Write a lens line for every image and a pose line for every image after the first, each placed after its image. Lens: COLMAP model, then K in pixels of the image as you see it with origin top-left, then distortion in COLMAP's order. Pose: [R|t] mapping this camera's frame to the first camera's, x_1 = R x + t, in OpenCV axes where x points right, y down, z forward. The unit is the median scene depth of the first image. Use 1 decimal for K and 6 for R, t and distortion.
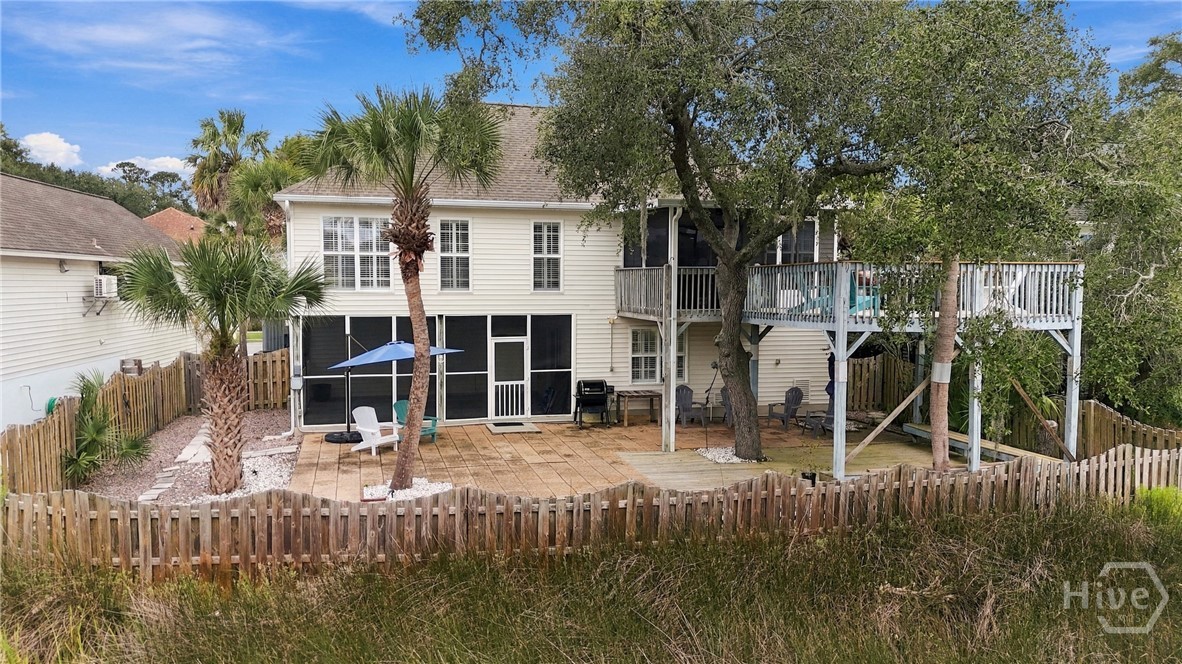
lens RADIAL K [[846.5, 0, 590.9], [0, 846.5, 330.7], [0, 0, 1]] dist [0.064735, -0.017709]
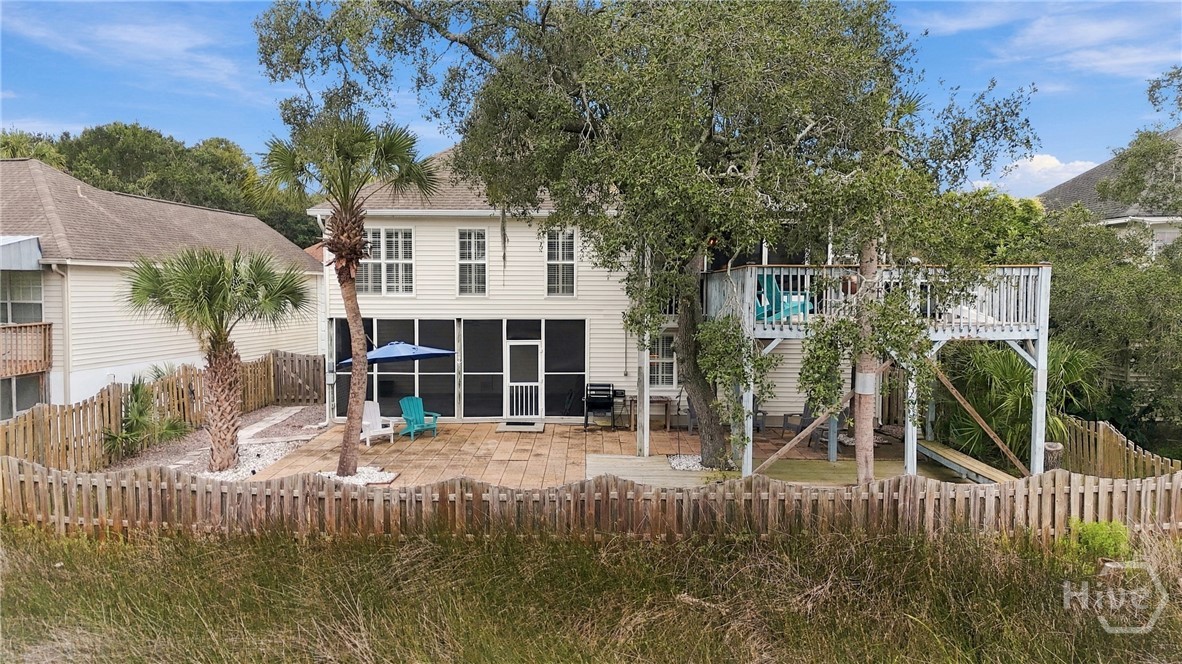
lens RADIAL K [[846.5, 0, 590.3], [0, 846.5, 340.5], [0, 0, 1]] dist [0.064735, -0.017709]
pose [[0.966191, 0.015690, -0.257349, 0.339630], [-0.014821, 0.999876, 0.005318, 0.001476], [0.257400, -0.001324, 0.966304, 0.019825]]
